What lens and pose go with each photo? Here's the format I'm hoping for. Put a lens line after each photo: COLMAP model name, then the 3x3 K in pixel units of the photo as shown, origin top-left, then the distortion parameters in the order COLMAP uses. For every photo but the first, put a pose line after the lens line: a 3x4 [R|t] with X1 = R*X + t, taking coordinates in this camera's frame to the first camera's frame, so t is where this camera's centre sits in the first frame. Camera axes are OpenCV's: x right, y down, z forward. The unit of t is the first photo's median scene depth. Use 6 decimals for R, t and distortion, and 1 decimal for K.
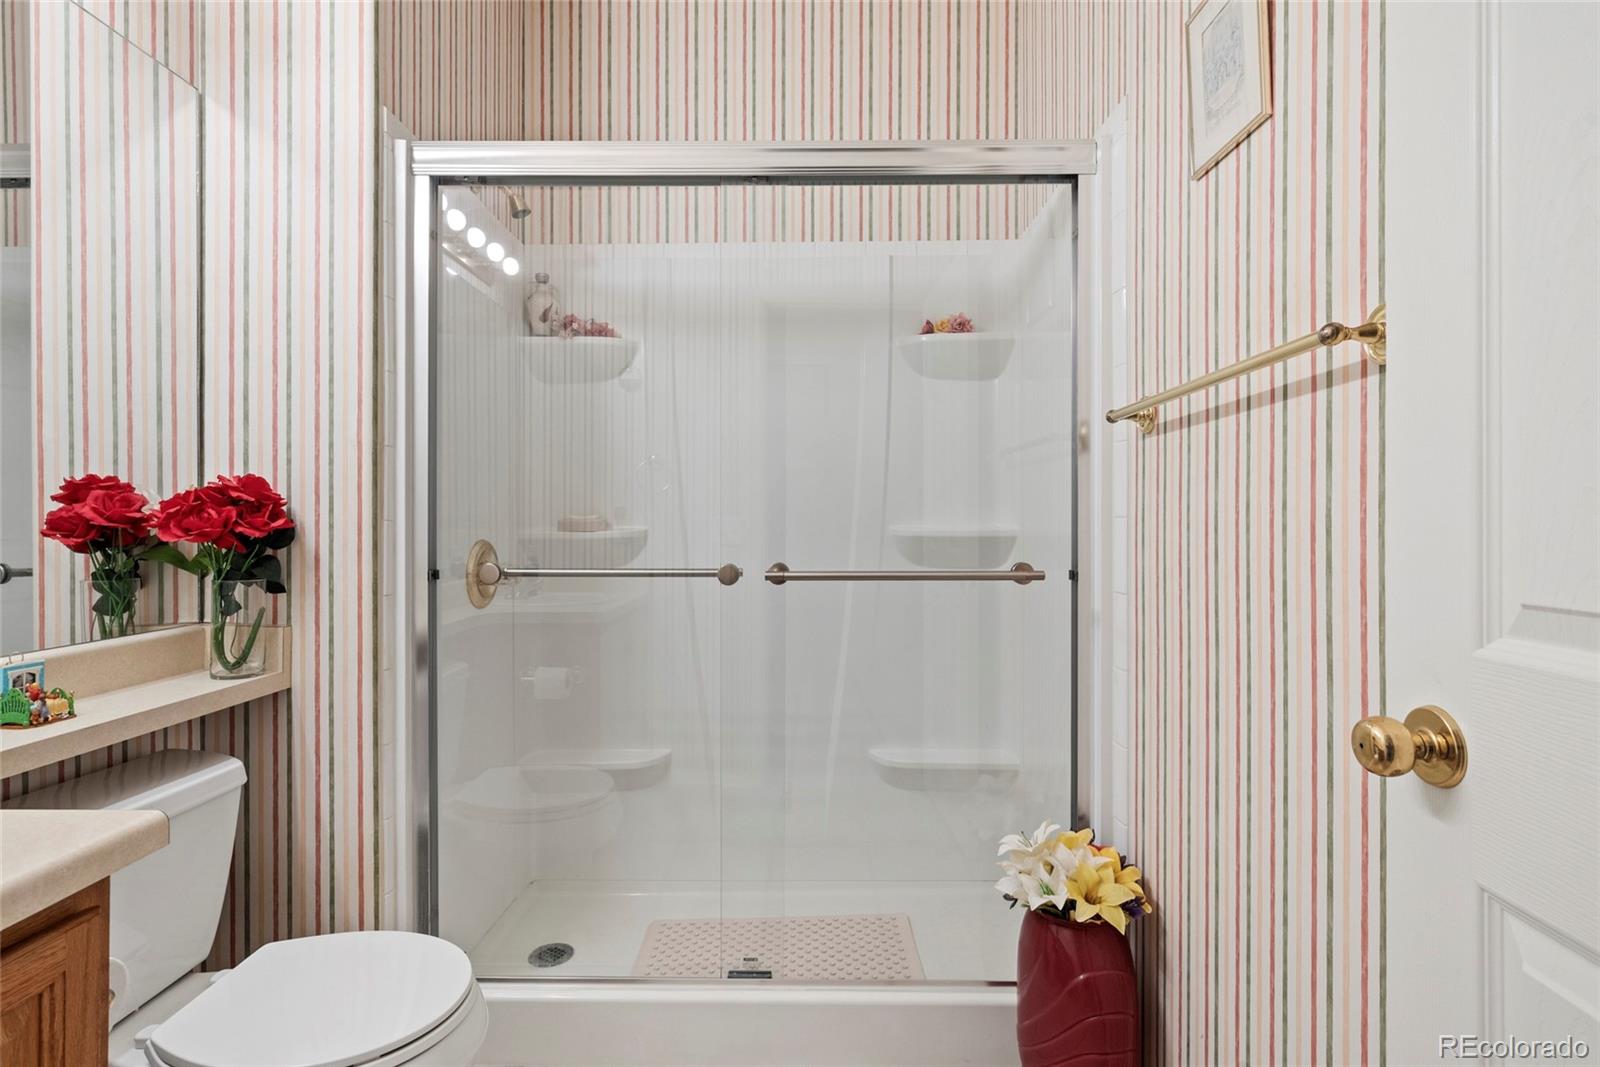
lens RADIAL K [[785.4, 0, 799.7], [0, 785.4, 529.4], [0, 0, 1]] dist [-0.000534, 0.002421]
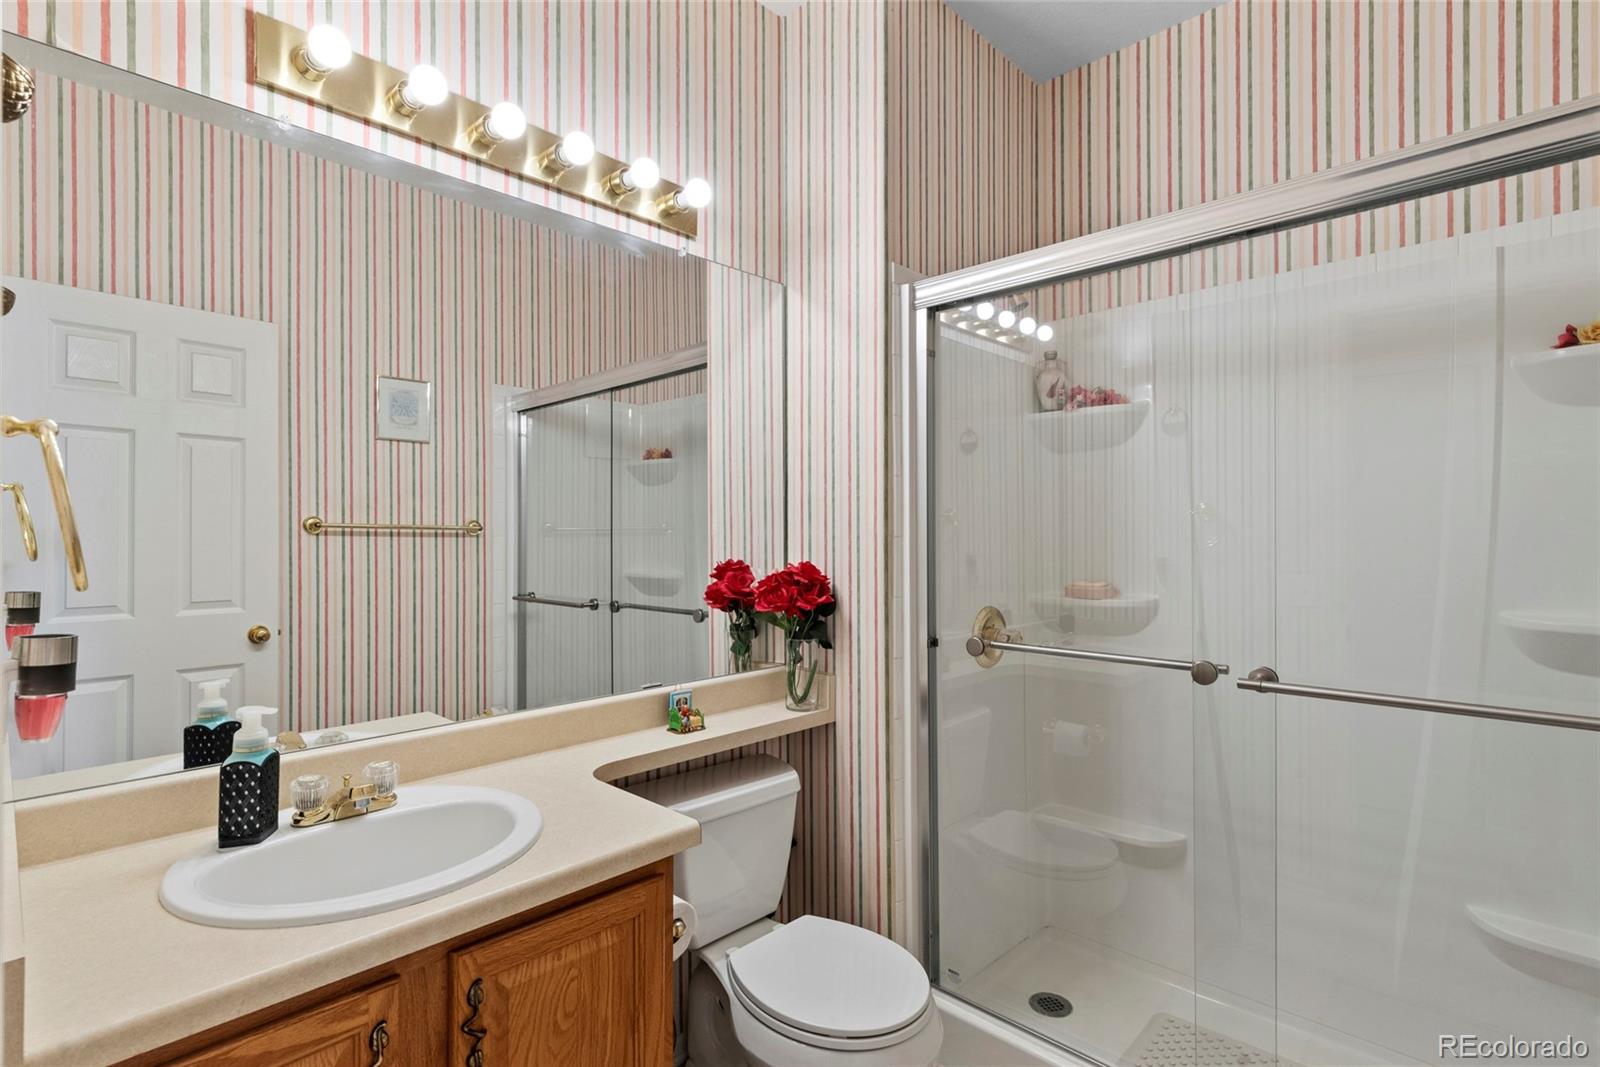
lens RADIAL K [[785.4, 0, 800.4], [0, 785.4, 534.6], [0, 0, 1]] dist [-0.000534, 0.002421]
pose [[0.721903, -0.000449, -0.691995, 0.218360], [0.000197, 1.000000, -0.000443, -0.110676], [0.691995, 0.000183, 0.721903, 0.012614]]
